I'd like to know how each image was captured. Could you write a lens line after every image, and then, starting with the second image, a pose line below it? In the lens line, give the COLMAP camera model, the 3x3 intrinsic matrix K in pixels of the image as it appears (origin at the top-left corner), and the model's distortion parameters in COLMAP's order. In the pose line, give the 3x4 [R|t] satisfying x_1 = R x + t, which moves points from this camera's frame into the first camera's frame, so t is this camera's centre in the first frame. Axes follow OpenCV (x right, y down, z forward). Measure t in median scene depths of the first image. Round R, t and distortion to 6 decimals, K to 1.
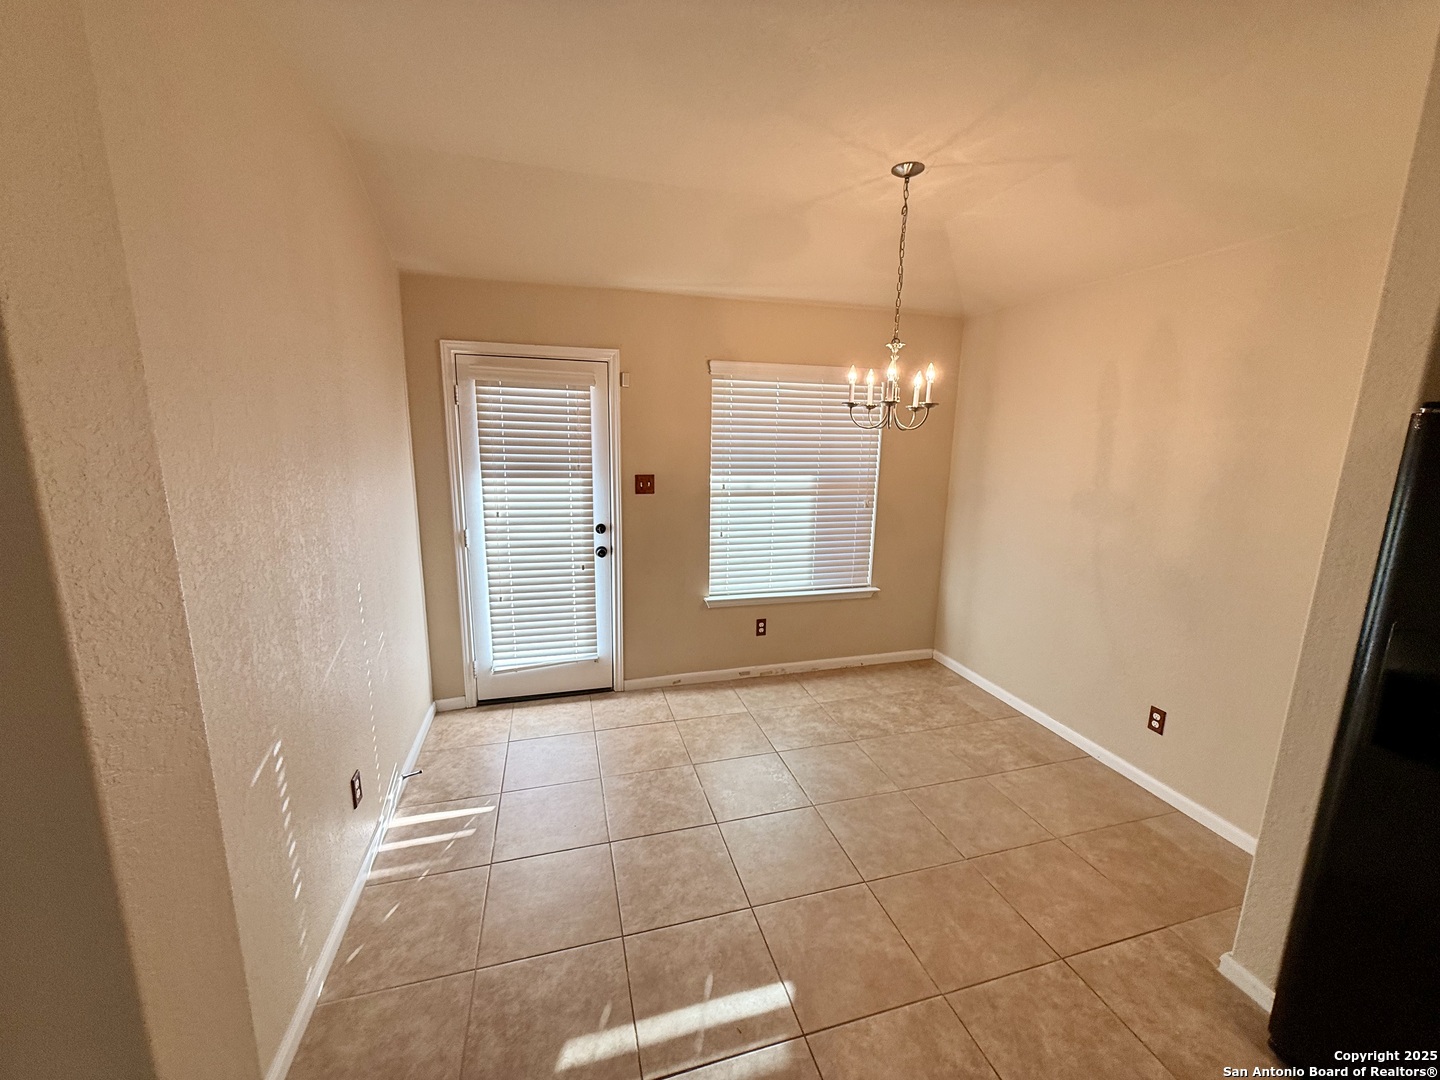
lens RADIAL K [[571.4, 0, 723.6], [0, 571.4, 541.0], [0, 0, 1]] dist [0.000768, -0.000288]
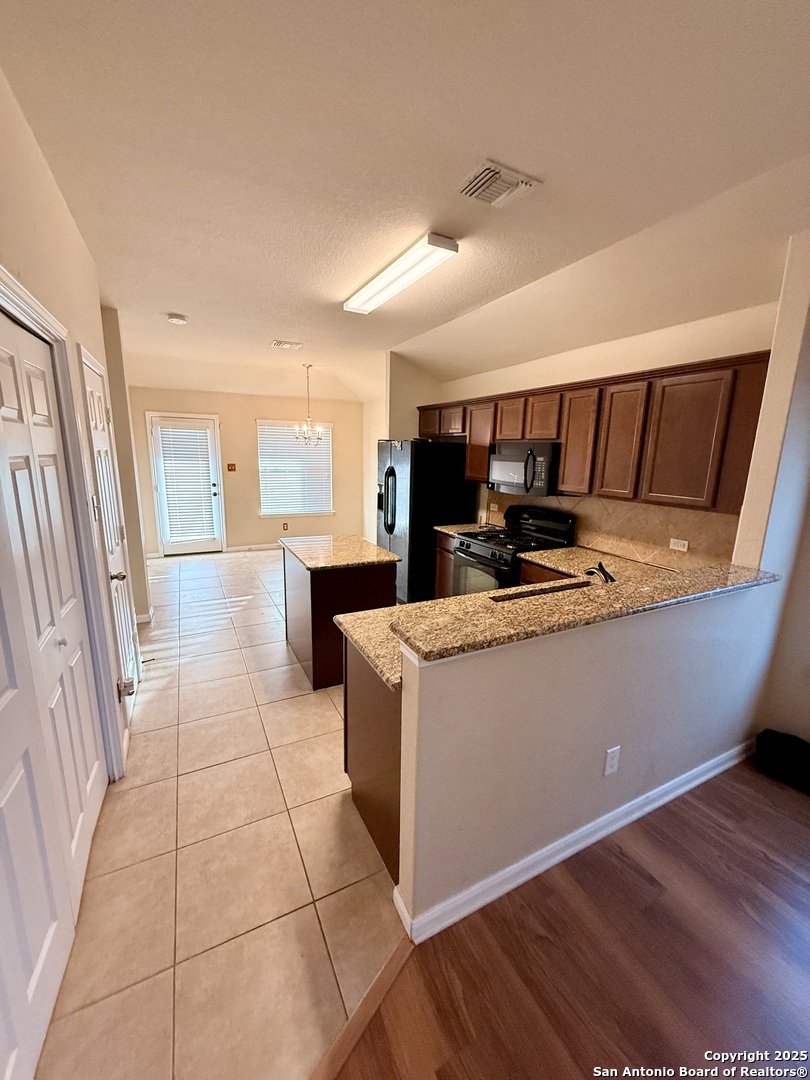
lens RADIAL K [[428.6, 0, 403.7], [0, 428.6, 539.0], [0, 0, 1]] dist [0.000768, -0.000288]
pose [[0.982452, -0.036377, 0.182935, 0.254756], [0.033548, 0.999265, 0.018533, 0.209778], [-0.183475, -0.012071, 0.982950, -1.021043]]
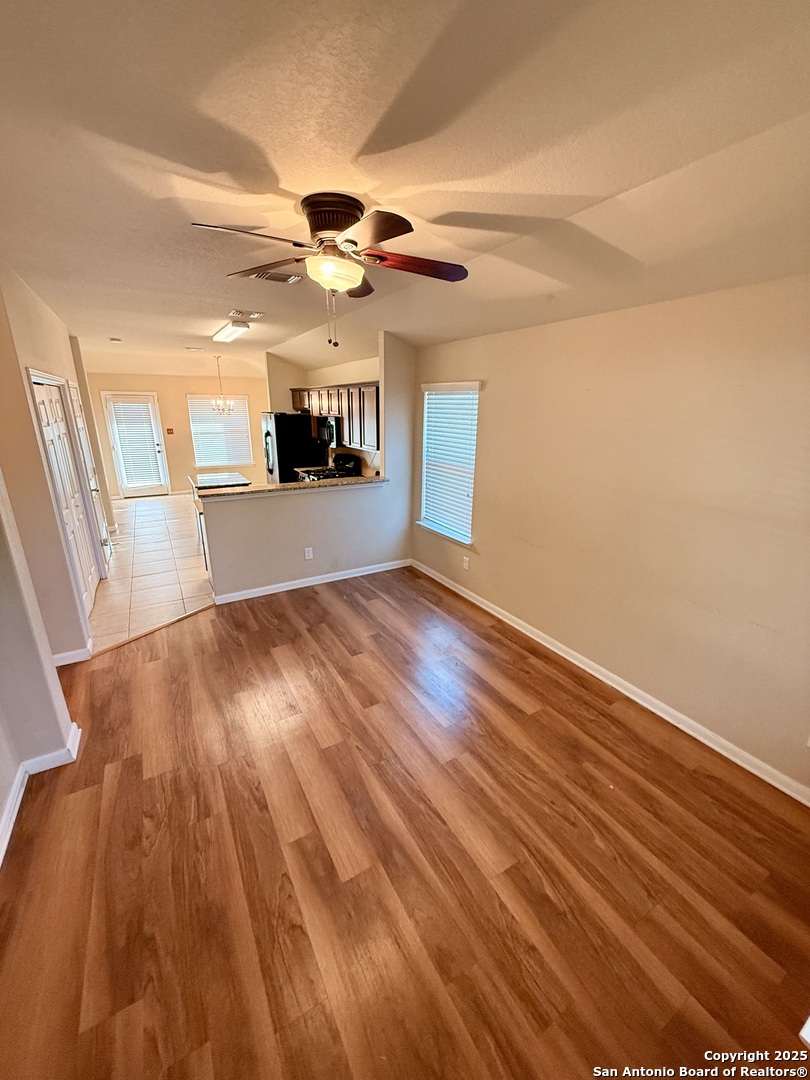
lens RADIAL K [[428.6, 0, 401.0], [0, 428.6, 539.0], [0, 0, 1]] dist [0.000768, -0.000288]
pose [[0.970710, -0.082749, 0.225553, 0.576268], [0.057046, 0.991351, 0.118192, 0.317695], [-0.233382, -0.101863, 0.967035, -1.885503]]
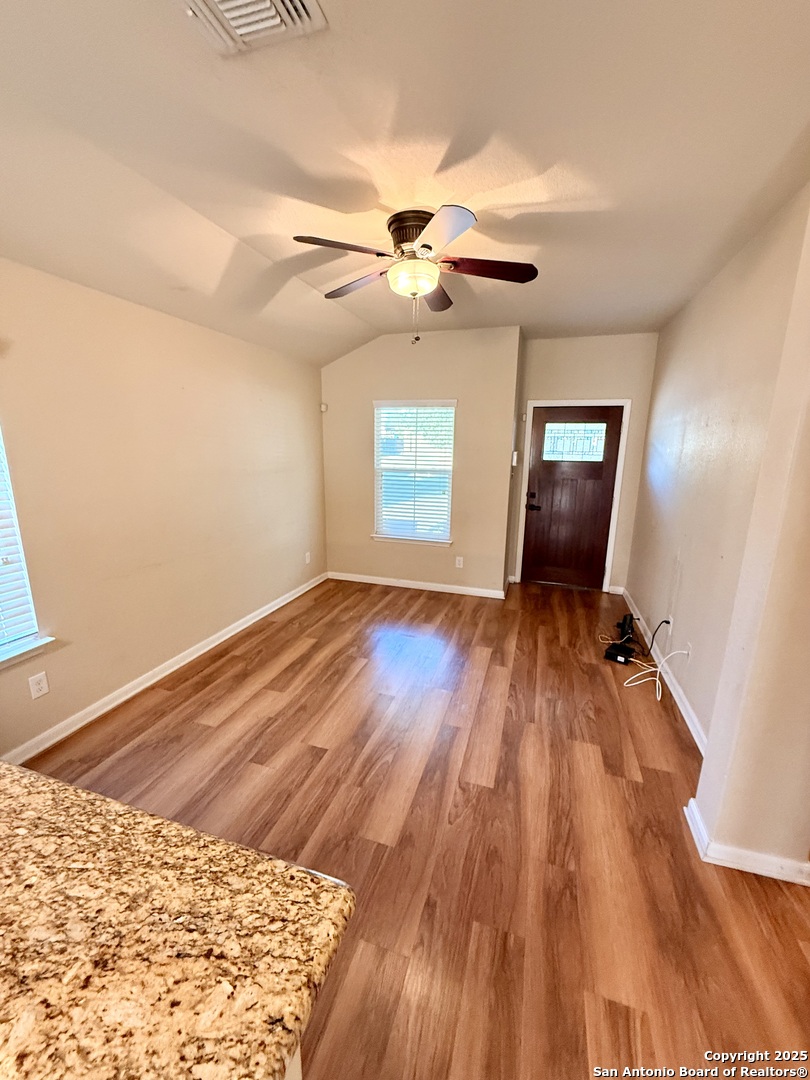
lens RADIAL K [[428.6, 0, 406.3], [0, 428.6, 537.4], [0, 0, 1]] dist [0.000768, -0.000288]
pose [[-0.829757, -0.149078, 0.537846, 0.251062], [0.080712, 0.921486, 0.379932, 0.135100], [-0.552257, 0.358663, -0.752577, -0.634025]]
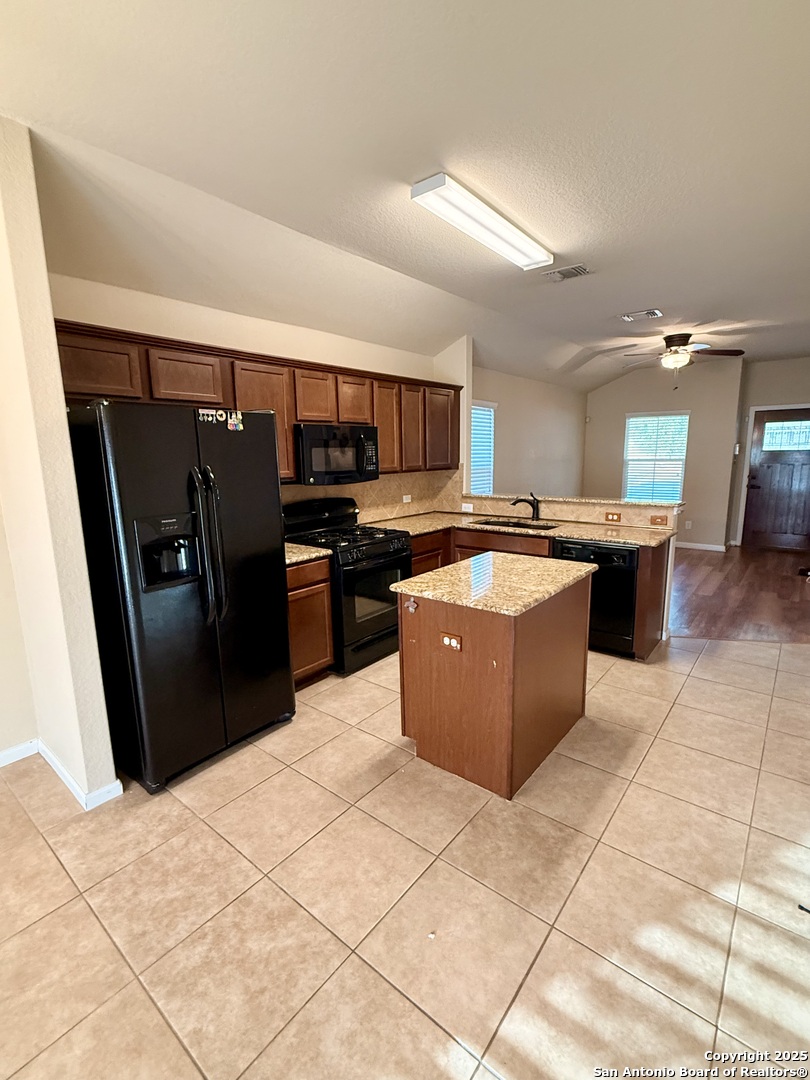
lens RADIAL K [[496.8, 0, 398.9], [0, 496.8, 543.9], [0, 0, 1]] dist [-0.003082, -0.001265]
pose [[-0.565036, -0.156940, 0.810002, -0.226540], [0.166221, 0.939960, 0.298071, -0.045482], [-0.808149, 0.303061, -0.505025, 0.424215]]
